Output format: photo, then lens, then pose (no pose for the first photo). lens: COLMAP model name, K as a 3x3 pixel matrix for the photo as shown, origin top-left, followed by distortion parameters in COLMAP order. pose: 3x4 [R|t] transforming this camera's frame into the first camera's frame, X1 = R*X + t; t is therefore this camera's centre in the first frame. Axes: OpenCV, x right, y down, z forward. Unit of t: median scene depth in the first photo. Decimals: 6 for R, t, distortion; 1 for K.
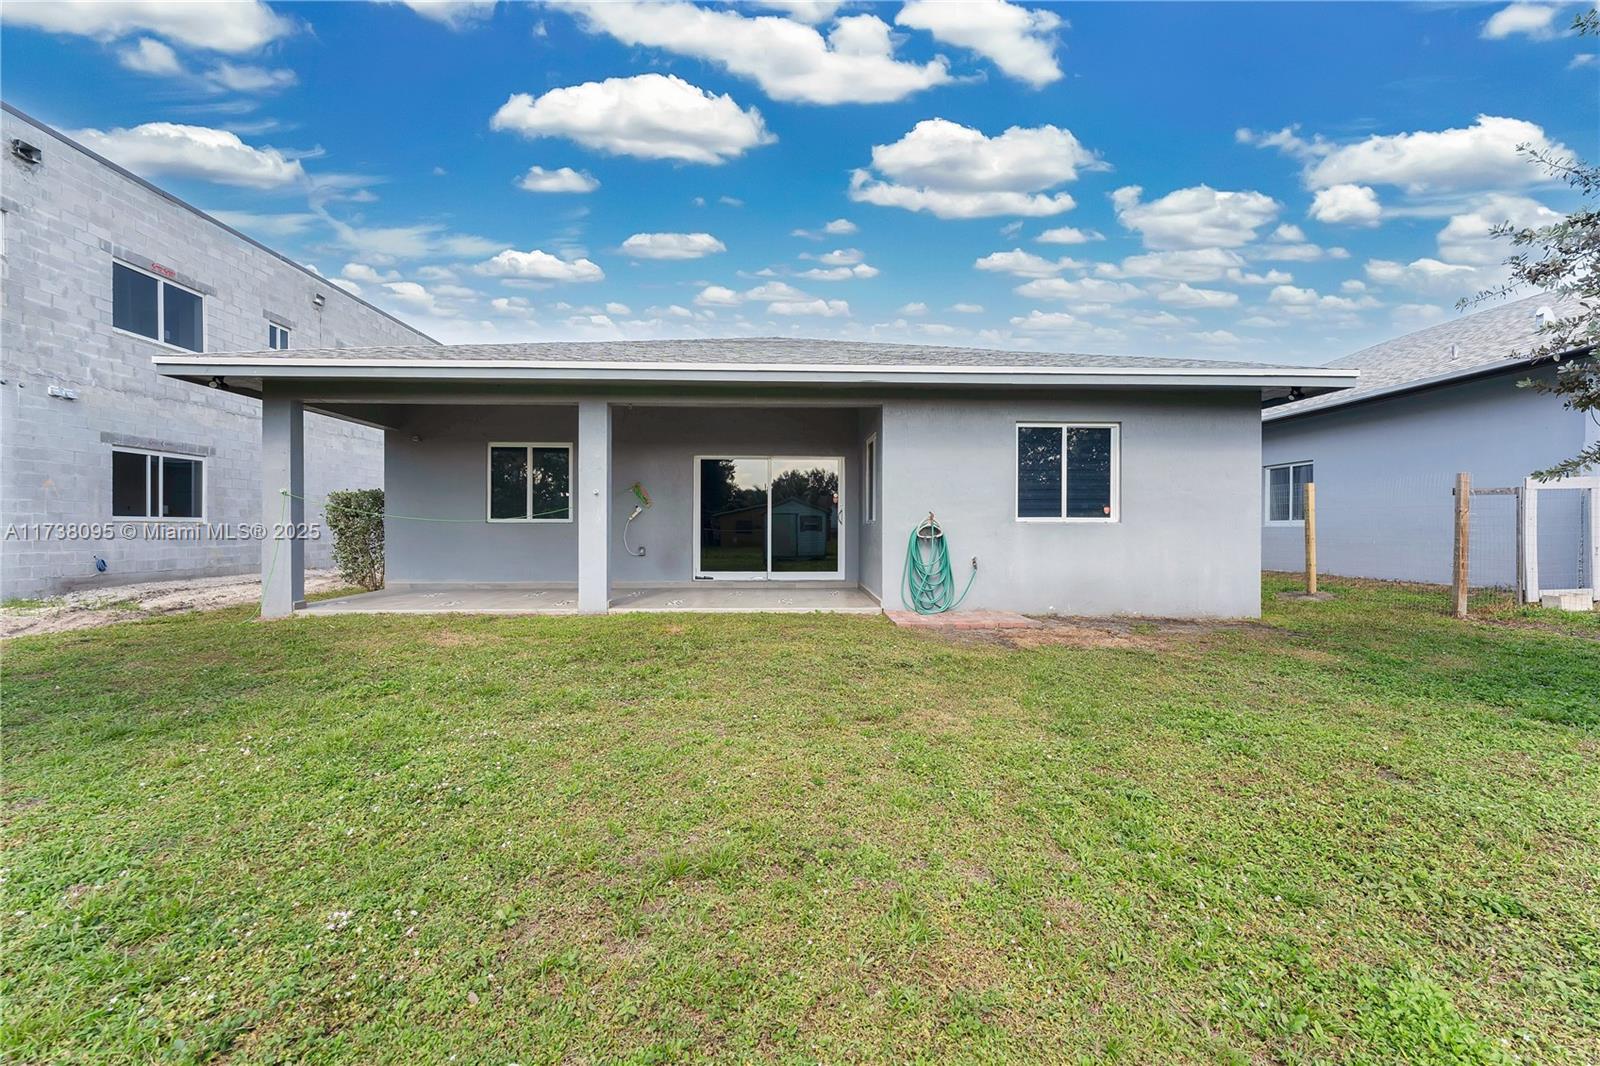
lens RADIAL K [[651.6, 0, 805.2], [0, 651.6, 528.5], [0, 0, 1]] dist [-0.004103, -0.000577]
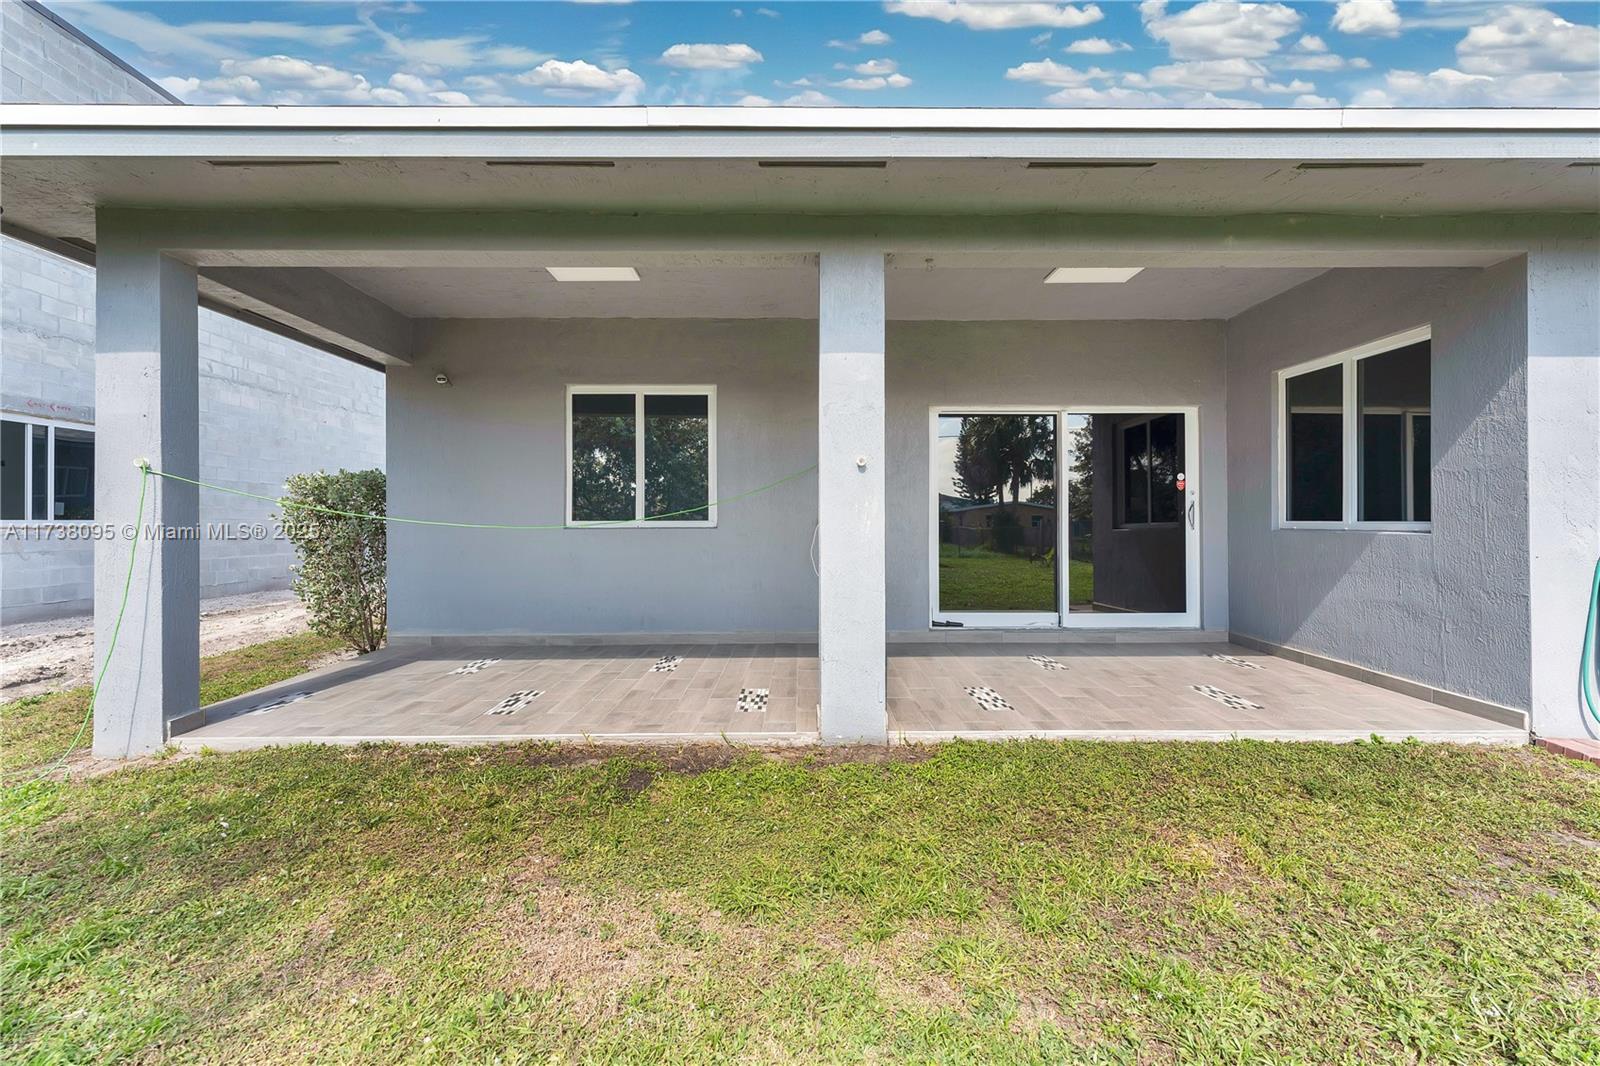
lens RADIAL K [[651.6, 0, 820.8], [0, 651.6, 508.9], [0, 0, 1]] dist [-0.004103, -0.000577]
pose [[0.999985, -0.004444, -0.003070, -0.263612], [0.004380, 0.999775, -0.020737, -0.013628], [0.003162, 0.020723, 0.999780, 0.428682]]
